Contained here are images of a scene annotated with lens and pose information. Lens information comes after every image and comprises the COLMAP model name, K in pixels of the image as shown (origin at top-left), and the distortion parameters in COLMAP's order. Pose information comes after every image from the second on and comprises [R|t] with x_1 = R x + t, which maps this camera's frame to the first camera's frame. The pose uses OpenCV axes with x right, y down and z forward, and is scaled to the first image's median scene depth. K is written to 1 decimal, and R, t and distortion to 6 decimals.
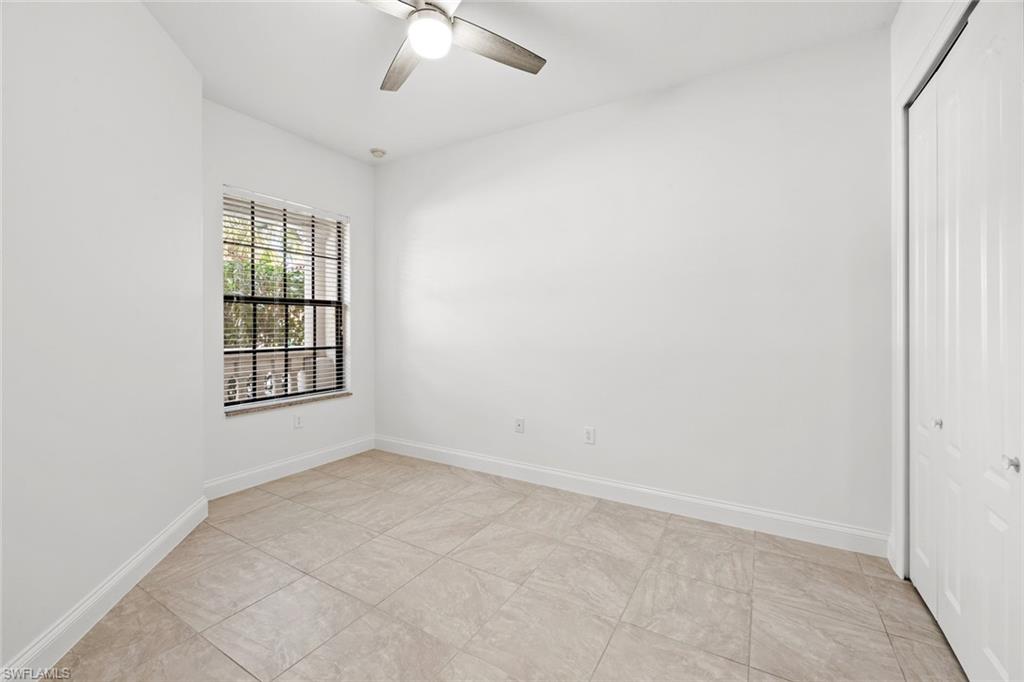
lens RADIAL K [[416.1, 0, 514.2], [0, 416.1, 332.1], [0, 0, 1]] dist [0.001511, -0.001817]
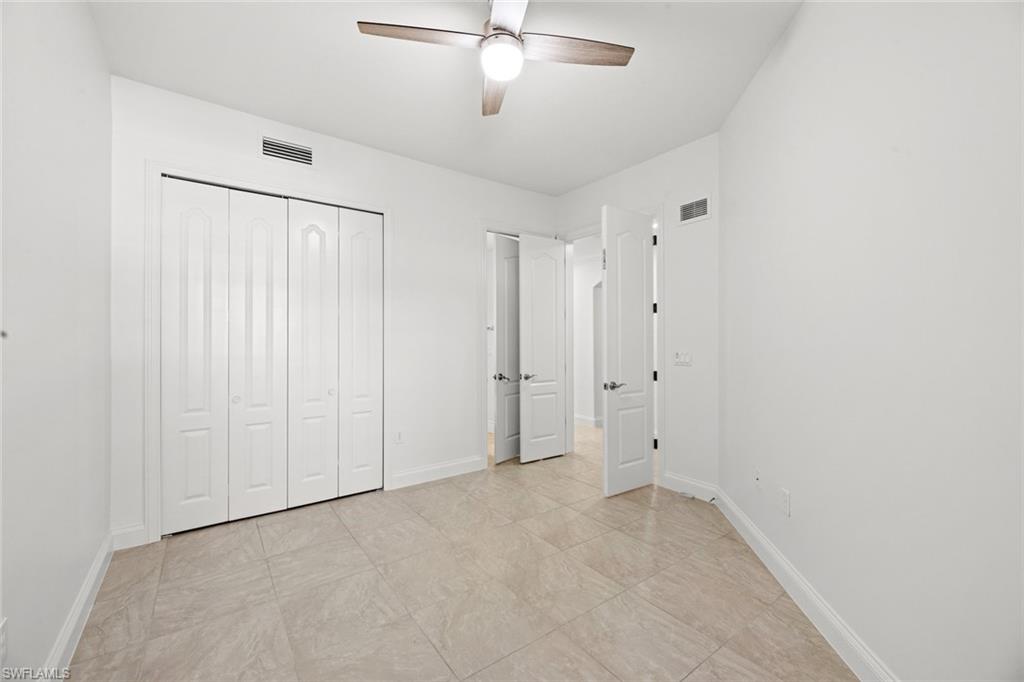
lens RADIAL K [[416.1, 0, 512.5], [0, 416.1, 337.5], [0, 0, 1]] dist [0.001511, -0.001817]
pose [[-0.917056, 0.002700, 0.398749, -0.614409], [0.006442, 0.999947, 0.008045, -0.031988], [-0.398706, 0.009946, -0.917025, 1.877080]]
